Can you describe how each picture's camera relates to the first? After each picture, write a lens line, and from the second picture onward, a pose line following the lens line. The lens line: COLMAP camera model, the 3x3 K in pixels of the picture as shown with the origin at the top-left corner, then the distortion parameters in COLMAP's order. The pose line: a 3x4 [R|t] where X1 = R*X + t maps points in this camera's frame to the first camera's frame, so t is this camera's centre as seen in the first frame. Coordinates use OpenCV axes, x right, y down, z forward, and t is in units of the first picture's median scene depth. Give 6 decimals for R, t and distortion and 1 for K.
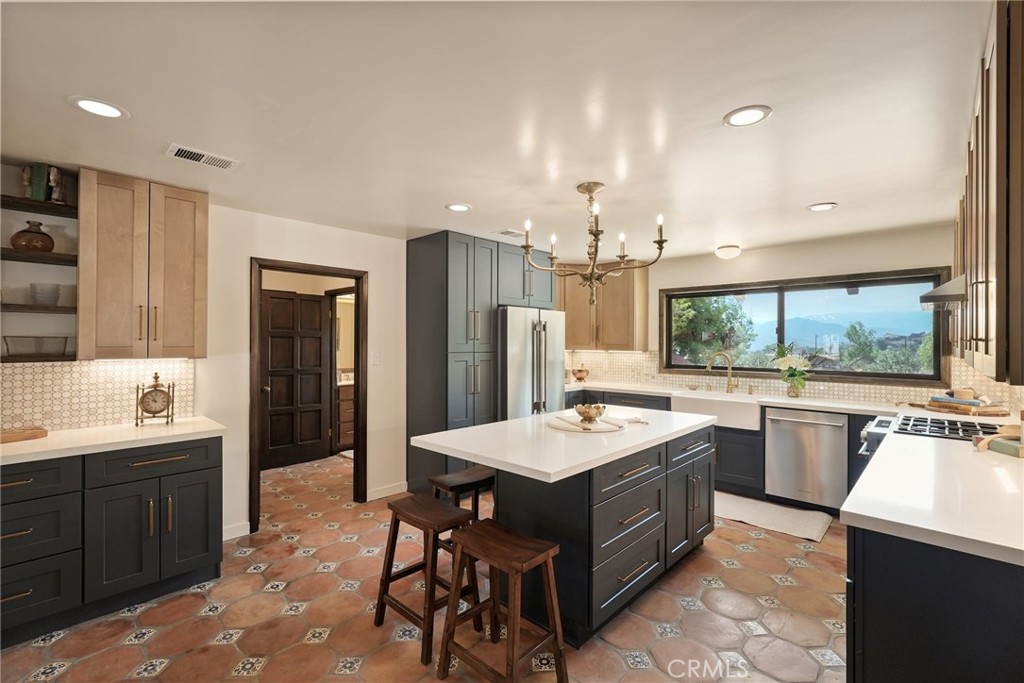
lens RADIAL K [[450.1, 0, 512.0], [0, 450.1, 341.5], [0, 0, 1]] dist [0.000508, 0.000188]
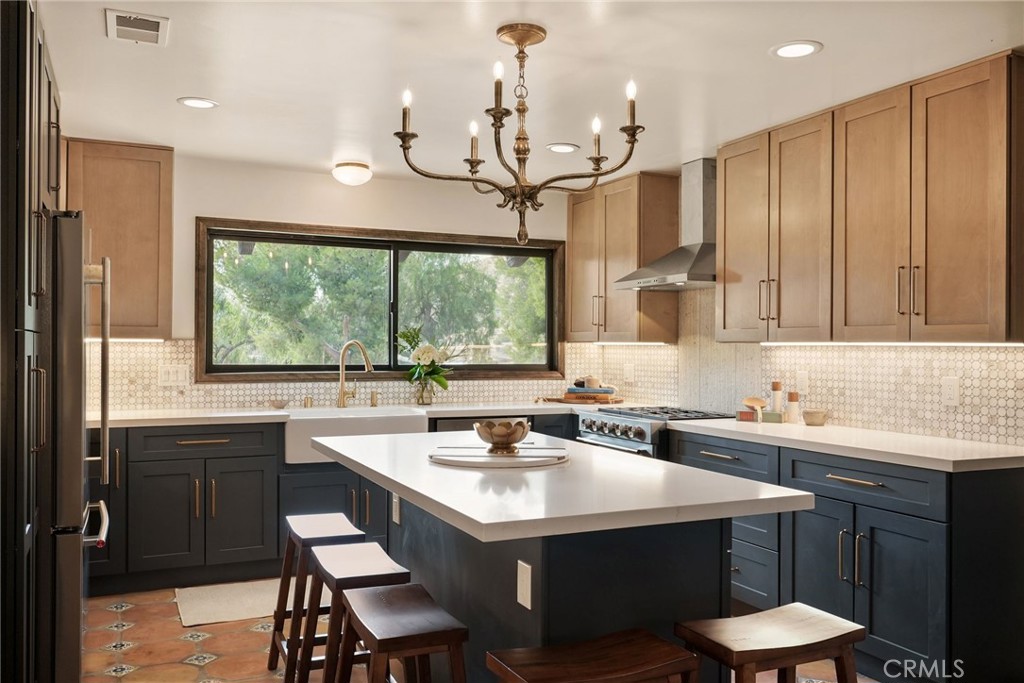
lens RADIAL K [[865.3, 0, 512.0], [0, 865.3, 341.5], [0, 0, 1]] dist [-0.001076, -0.003057]
pose [[0.373485, 0.003638, 0.927629, -0.564204], [-0.004592, 0.999987, -0.002073, 0.031086], [-0.927625, -0.003485, 0.373497, 0.408055]]
